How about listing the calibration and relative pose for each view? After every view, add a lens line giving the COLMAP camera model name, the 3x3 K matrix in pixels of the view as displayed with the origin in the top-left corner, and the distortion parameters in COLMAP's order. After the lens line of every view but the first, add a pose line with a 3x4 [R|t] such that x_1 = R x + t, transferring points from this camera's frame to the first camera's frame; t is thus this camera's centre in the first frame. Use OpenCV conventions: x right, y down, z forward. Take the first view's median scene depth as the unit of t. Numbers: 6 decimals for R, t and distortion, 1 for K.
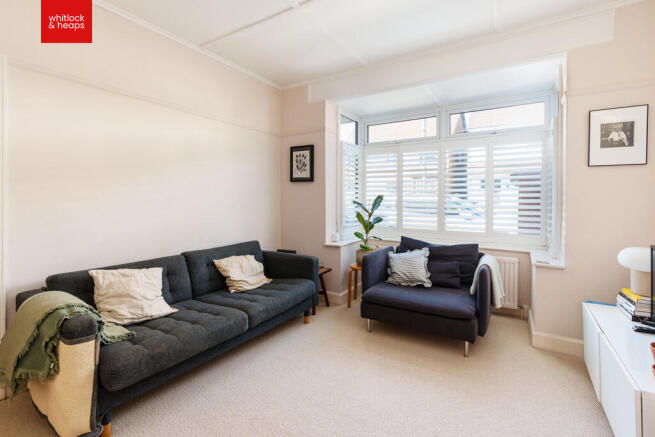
lens RADIAL K [[309.4, 0, 326.5], [0, 309.4, 206.3], [0, 0, 1]] dist [0.000033, 0.000392]
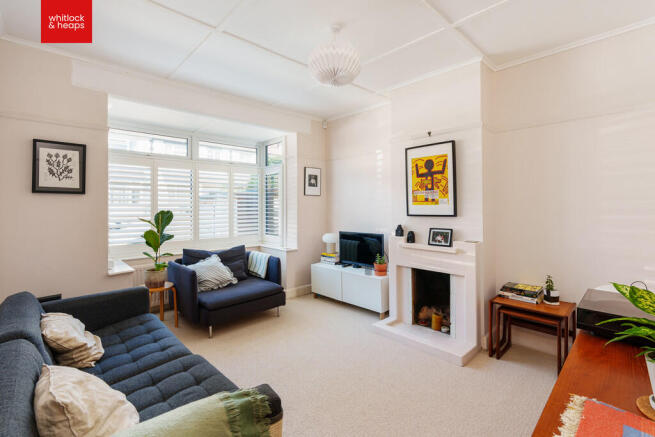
lens RADIAL K [[295.1, 0, 328.6], [0, 295.1, 214.7], [0, 0, 1]] dist [-0.000935, 0.000106]
pose [[0.234250, -0.035856, 0.971515, -0.593745], [0.026857, 0.999177, 0.030401, -0.037088], [-0.971805, 0.018971, 0.235020, 0.269303]]
